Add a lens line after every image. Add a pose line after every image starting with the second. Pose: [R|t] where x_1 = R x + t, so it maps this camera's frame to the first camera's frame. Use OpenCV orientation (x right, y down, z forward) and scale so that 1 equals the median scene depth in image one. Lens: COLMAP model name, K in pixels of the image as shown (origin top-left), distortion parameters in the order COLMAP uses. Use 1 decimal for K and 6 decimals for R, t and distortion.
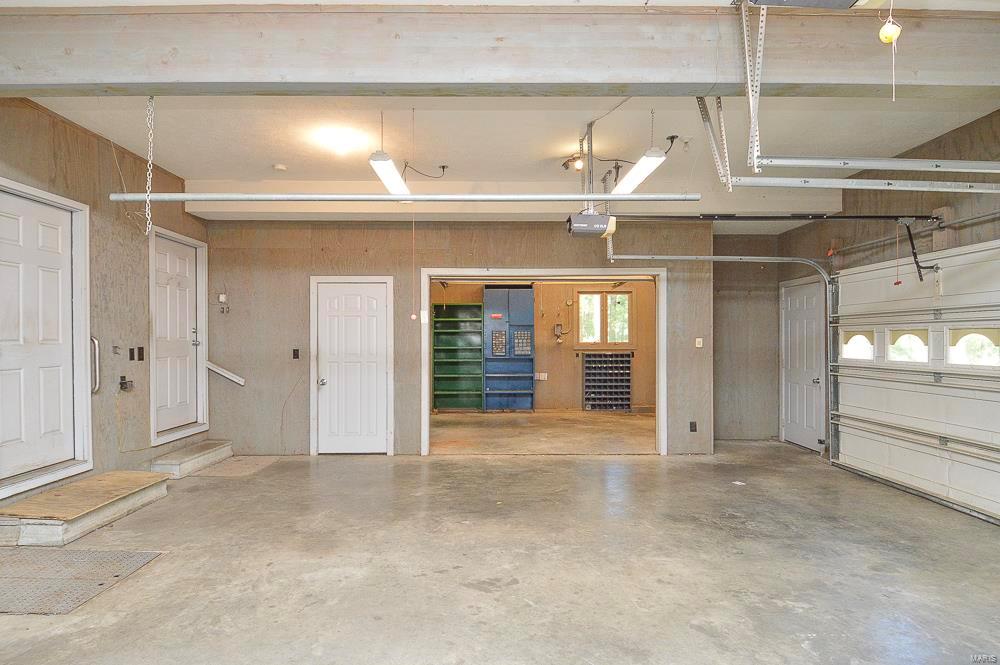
lens RADIAL K [[534.8, 0, 502.3], [0, 534.8, 335.6], [0, 0, 1]] dist [0.008018, -0.015923]
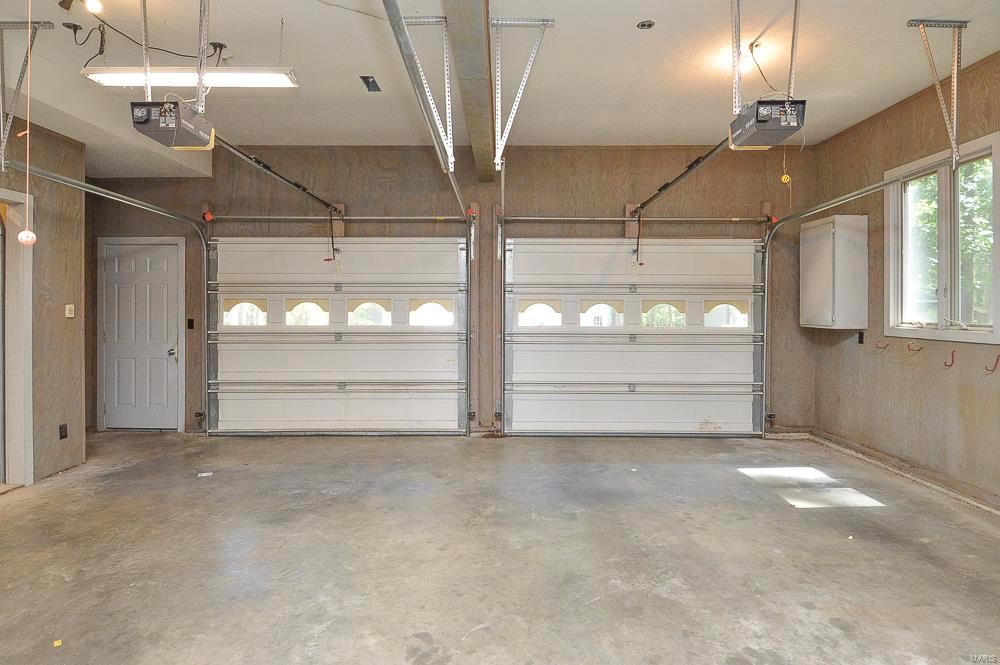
lens RADIAL K [[534.8, 0, 510.0], [0, 534.8, 311.3], [0, 0, 1]] dist [0.008018, -0.015923]
pose [[0.020451, -0.003435, 0.999785, -0.452908], [-0.006087, 0.999975, 0.003560, 0.011017], [-0.999772, -0.006159, 0.020430, 0.564723]]
